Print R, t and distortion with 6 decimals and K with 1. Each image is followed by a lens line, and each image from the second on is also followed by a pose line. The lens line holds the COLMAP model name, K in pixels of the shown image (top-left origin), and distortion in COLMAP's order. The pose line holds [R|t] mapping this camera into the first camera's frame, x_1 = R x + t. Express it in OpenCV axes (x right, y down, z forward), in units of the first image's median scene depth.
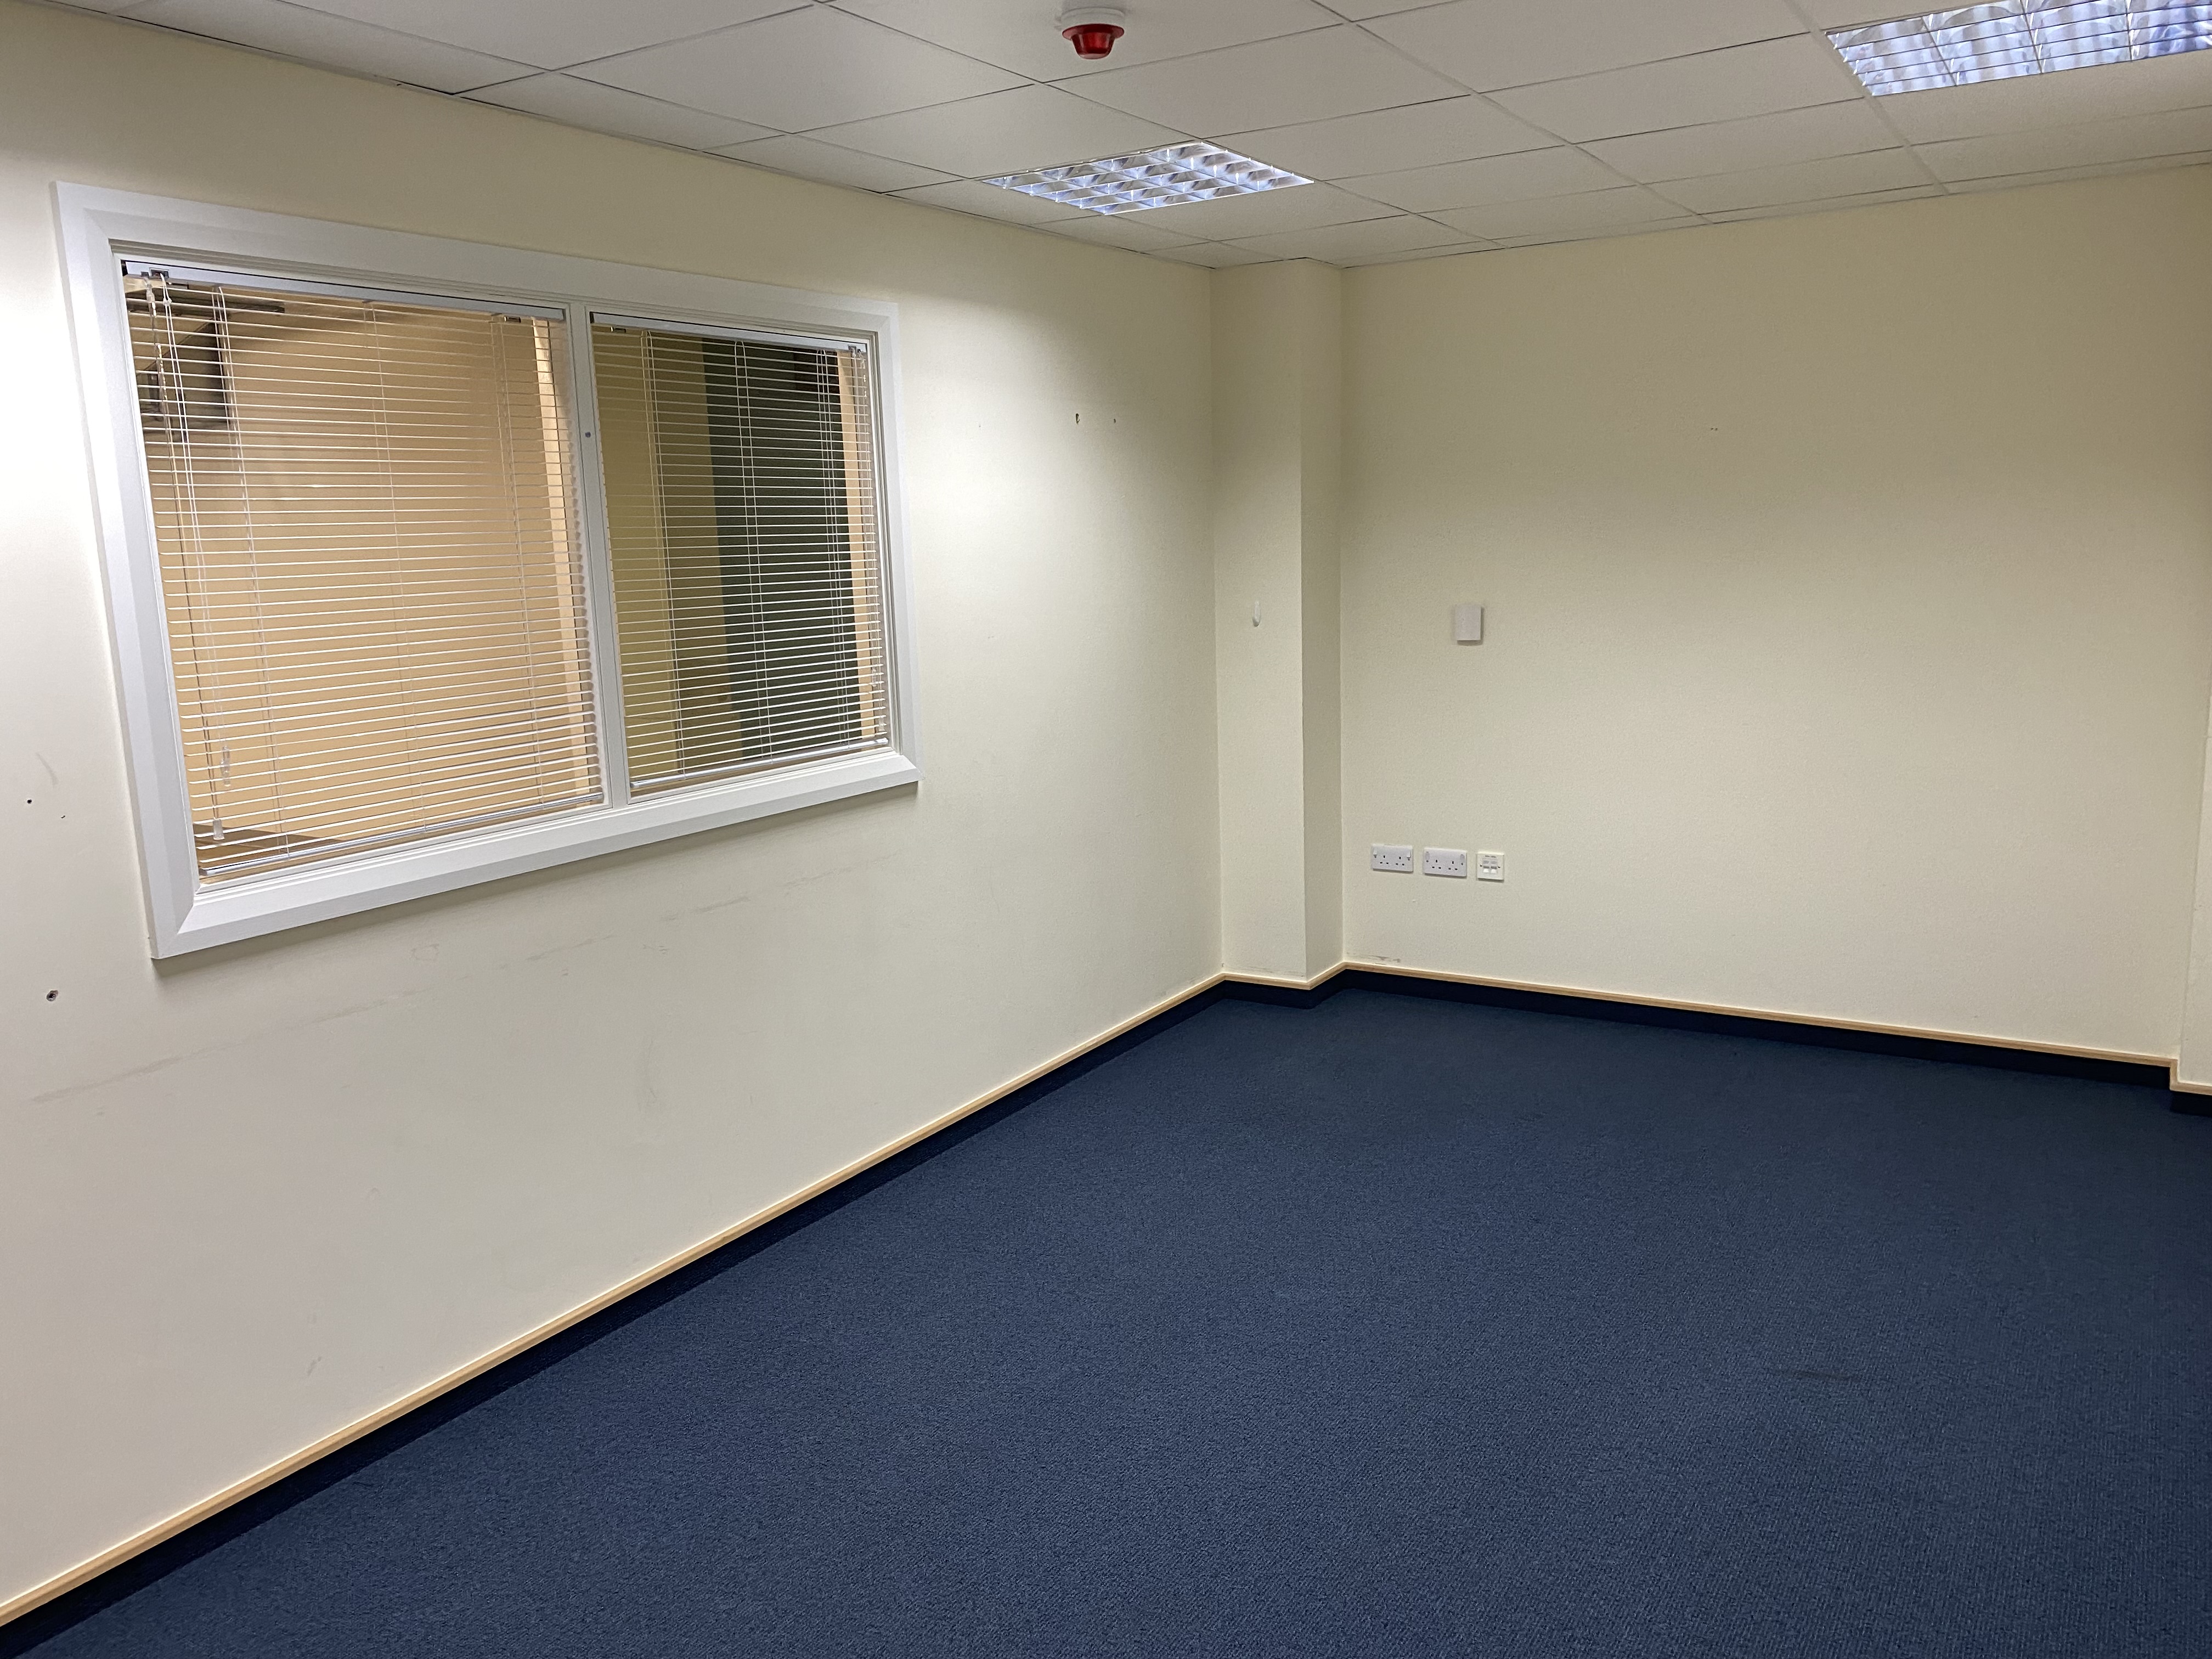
lens RADIAL K [[1691.7, 0, 1106.0], [0, 1691.7, 829.5], [0, 0, 1]] dist [0.003359, 0.001502]
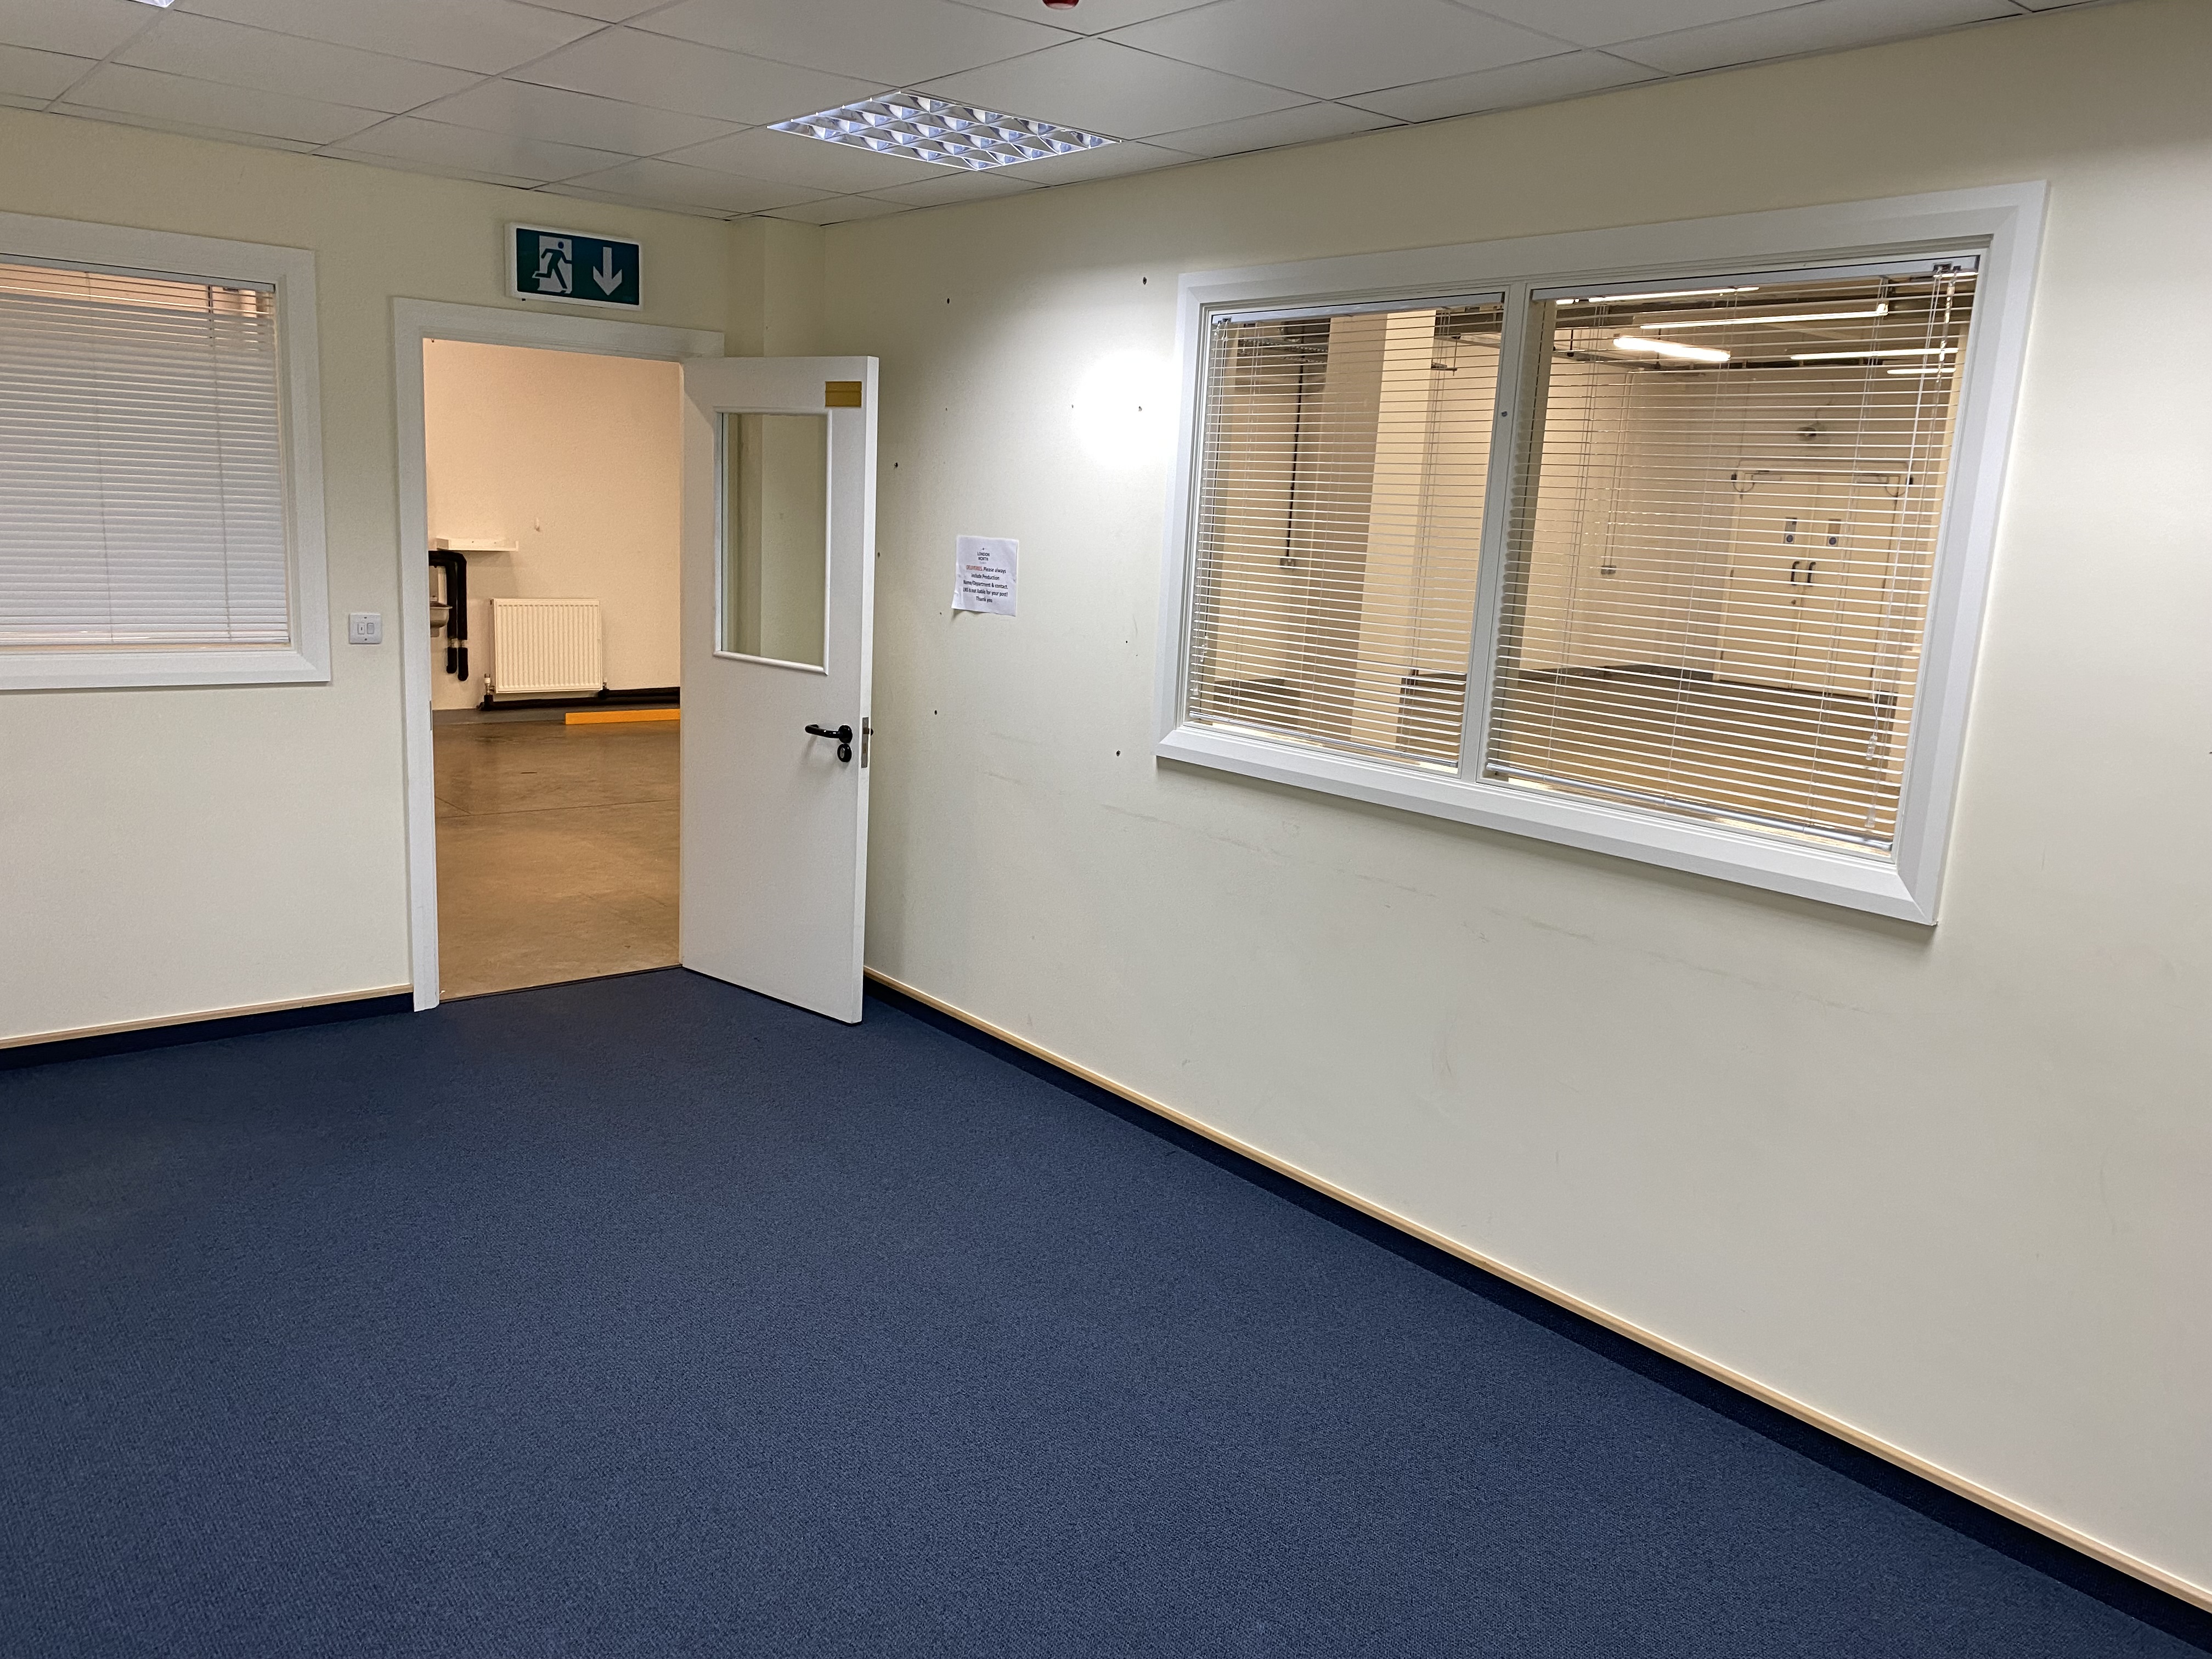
lens RADIAL K [[1691.7, 0, 1106.0], [0, 1691.7, 829.5], [0, 0, 1]] dist [0.003359, 0.001502]
pose [[-0.330031, 0.196988, -0.923188, 0.918714], [-0.205344, 0.939582, 0.273895, -0.276814], [0.921365, 0.279965, -0.269641, 1.362677]]
